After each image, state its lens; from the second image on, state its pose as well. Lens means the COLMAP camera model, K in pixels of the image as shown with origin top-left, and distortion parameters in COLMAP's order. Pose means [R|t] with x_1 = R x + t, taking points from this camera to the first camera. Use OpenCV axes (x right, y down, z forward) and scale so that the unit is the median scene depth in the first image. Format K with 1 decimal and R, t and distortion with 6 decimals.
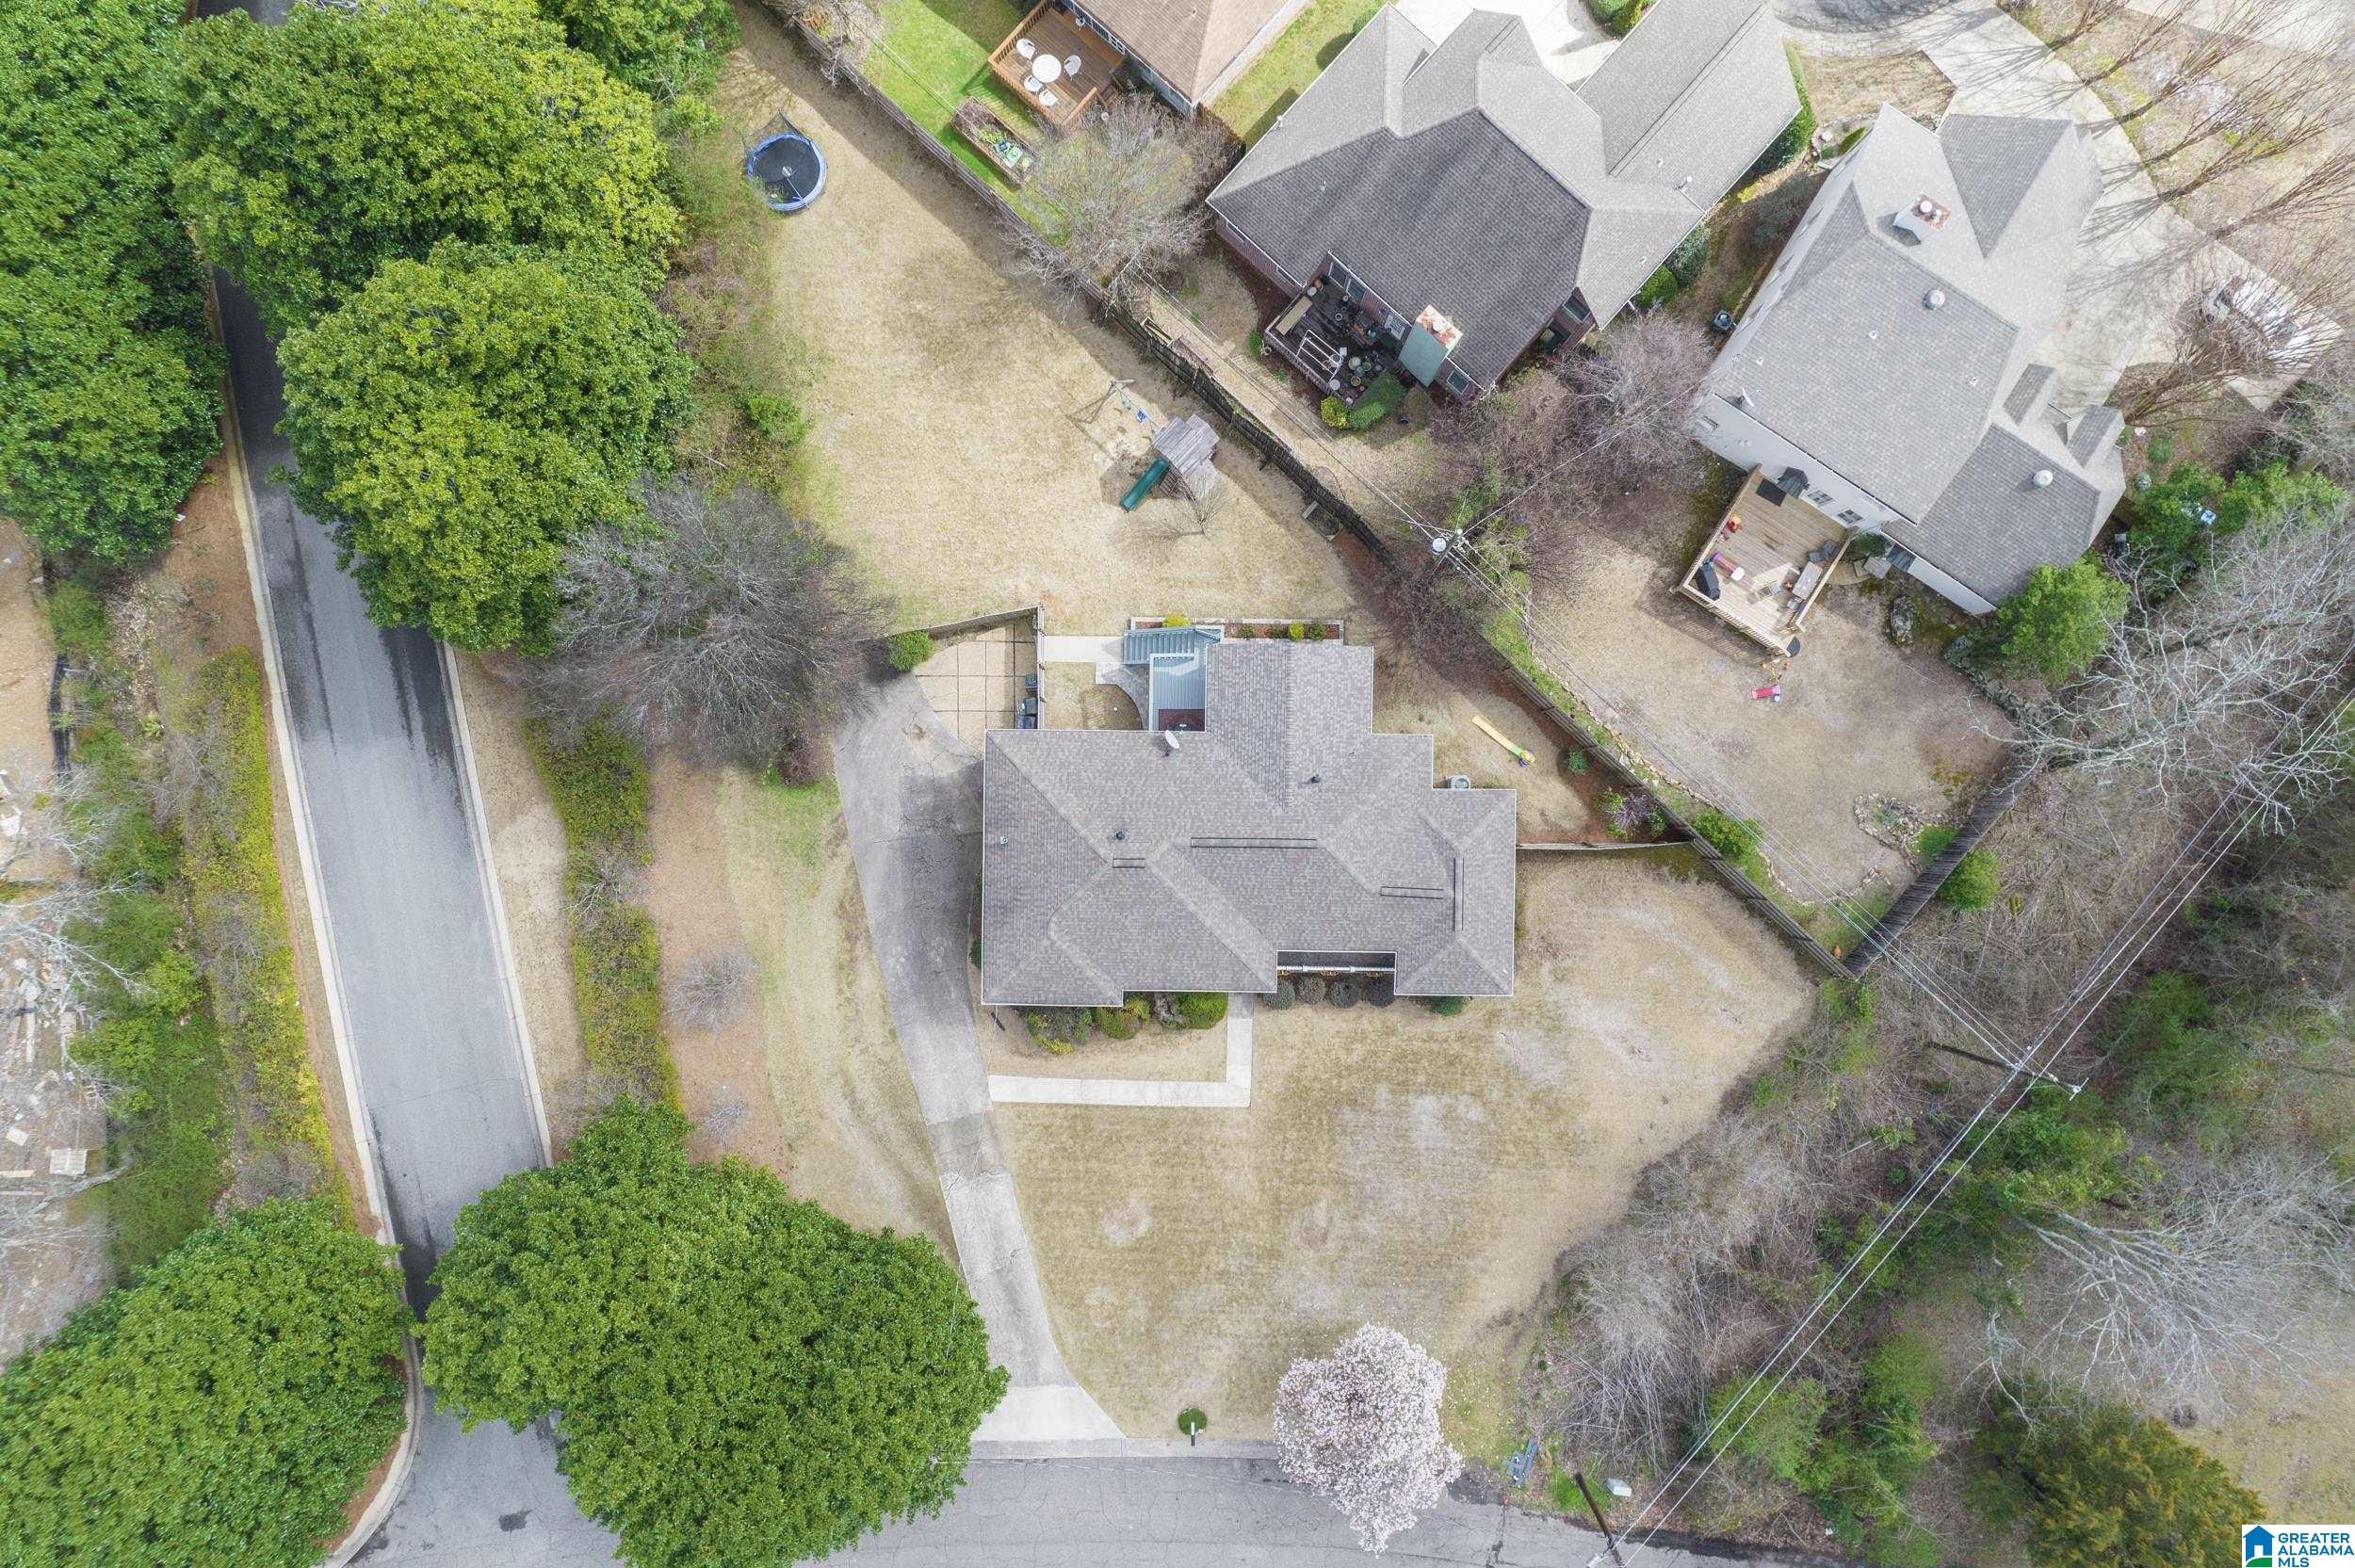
lens RADIAL K [[1518.1, 0, 1197.5], [0, 1518.1, 808.5], [0, 0, 1]] dist [-0.051904, 0.057984]
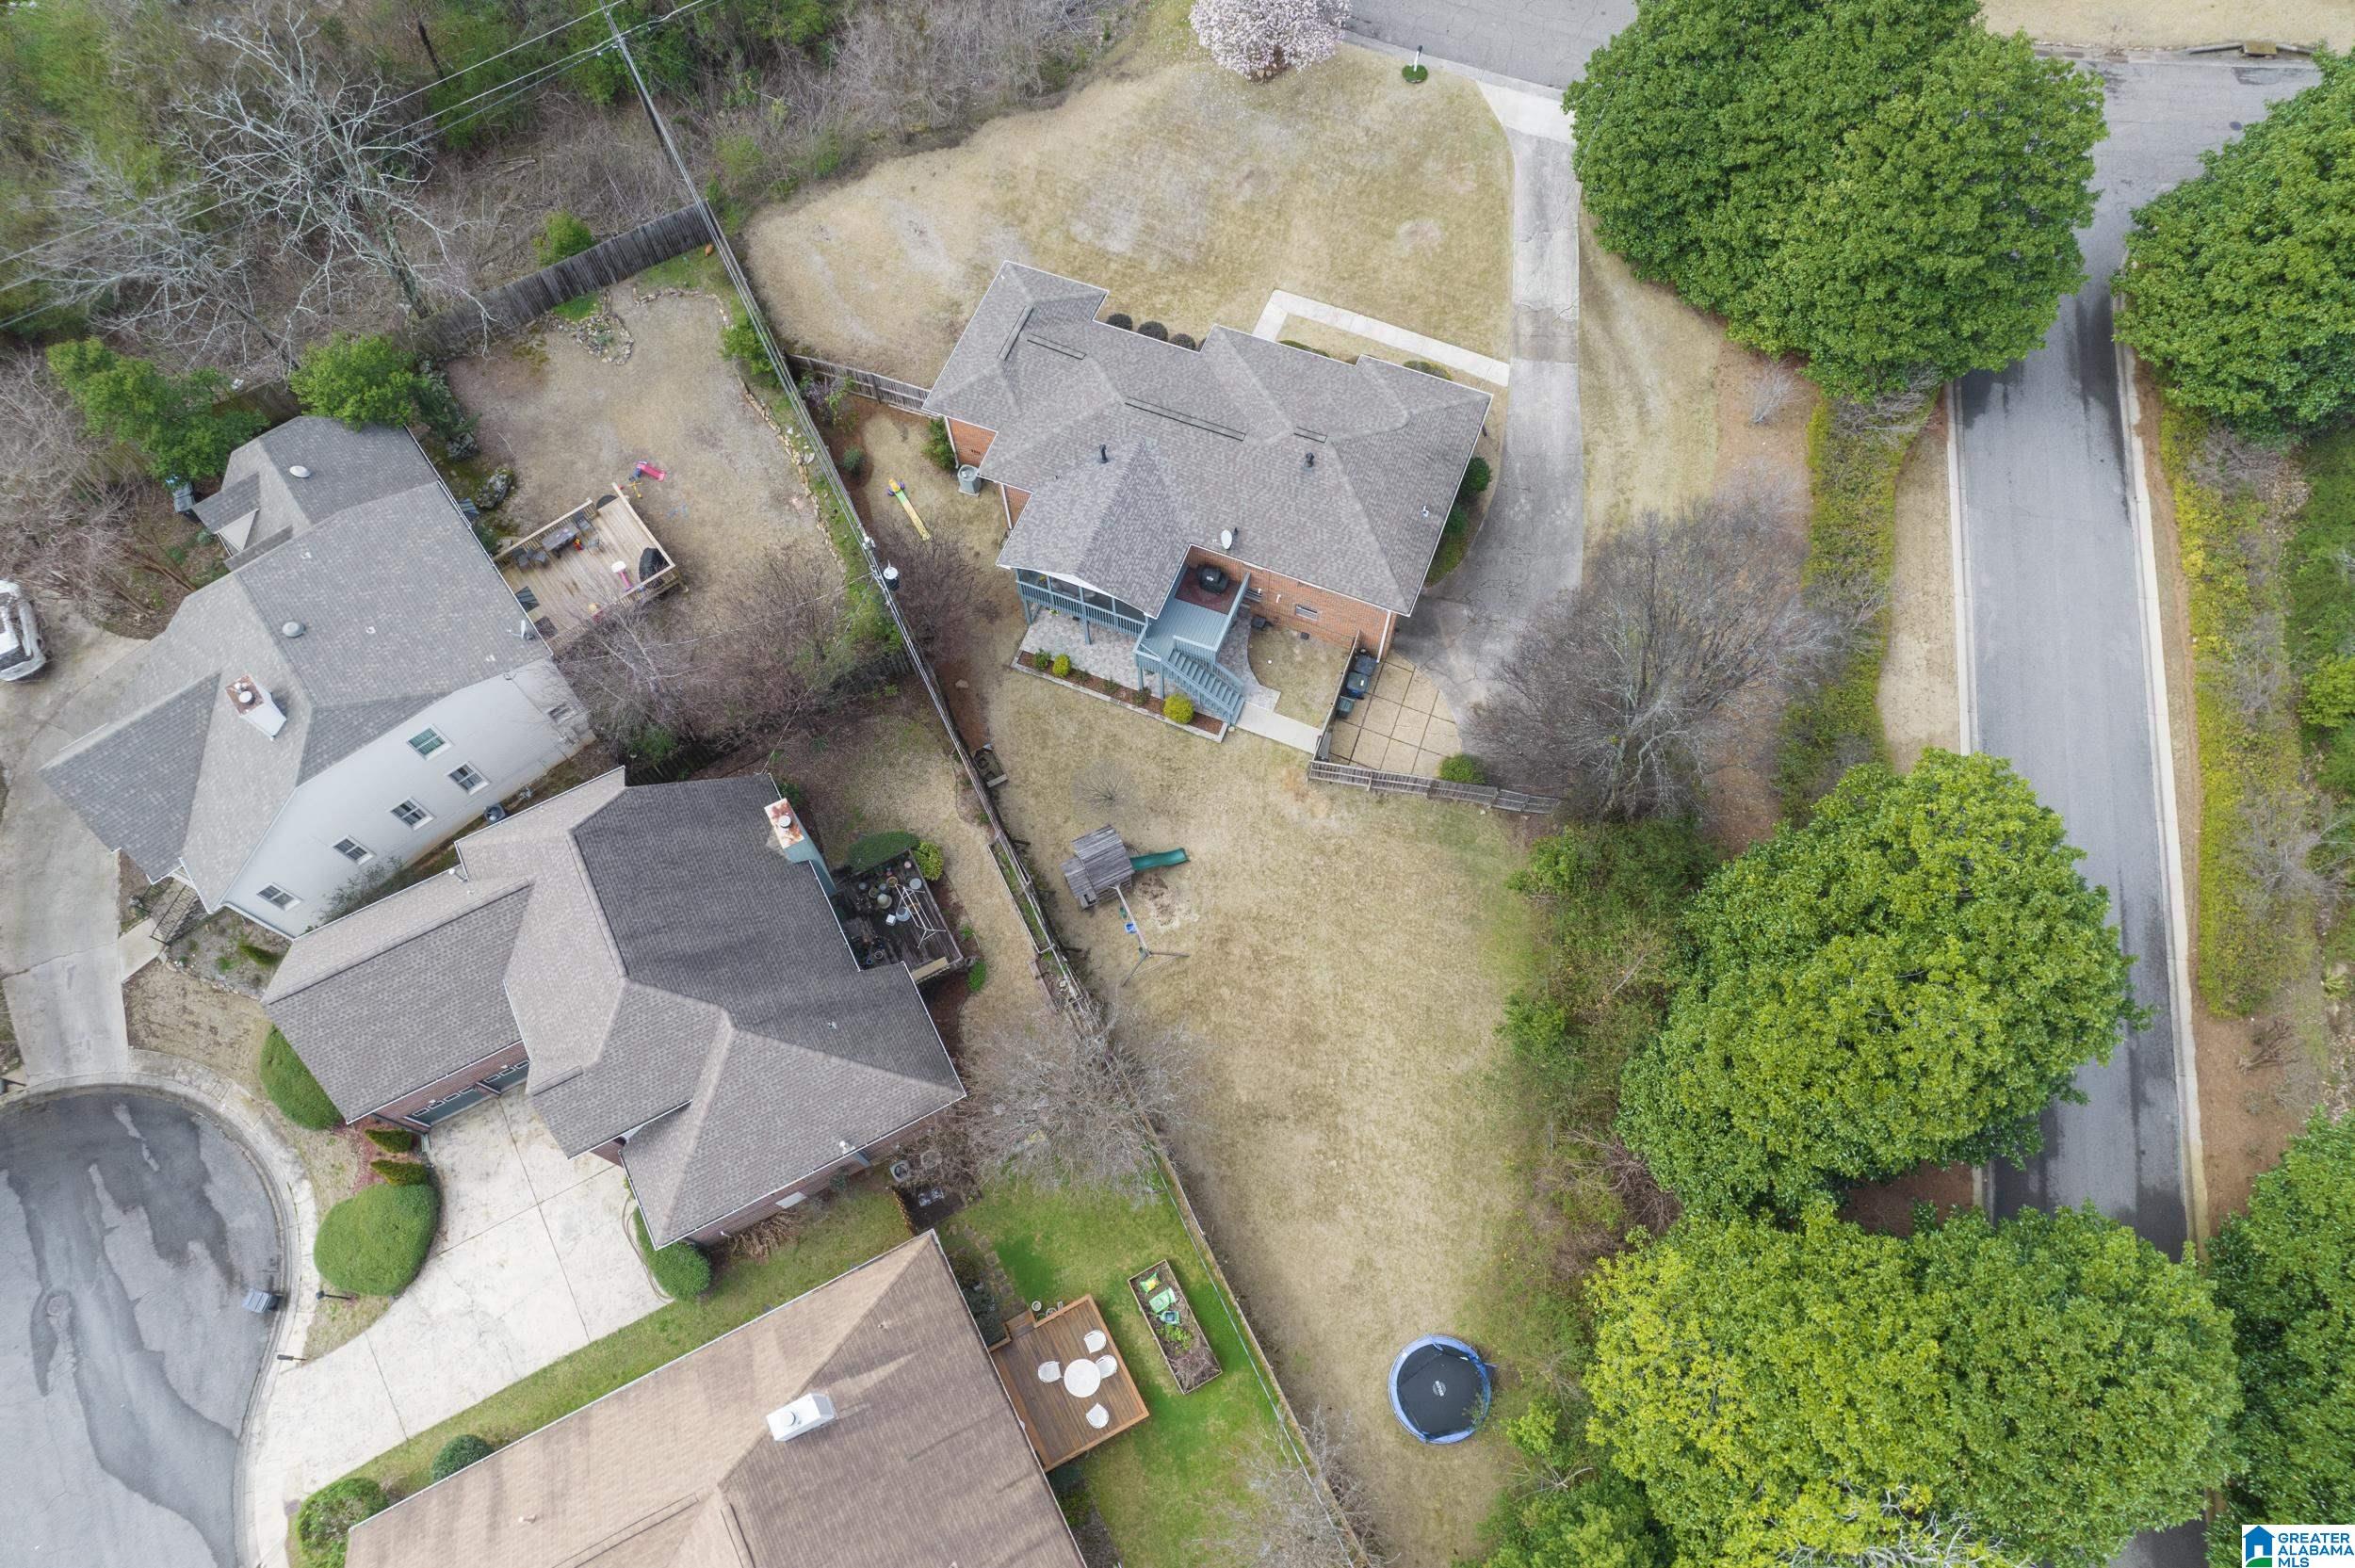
lens RADIAL K [[1518.1, 0, 1197.5], [0, 1518.1, 808.5], [0, 0, 1]] dist [-0.051904, 0.057984]
pose [[-0.937639, -0.319254, 0.137515, -0.174537], [0.347573, -0.866929, 0.357248, -0.509182], [0.005163, 0.382766, 0.923831, 0.166357]]
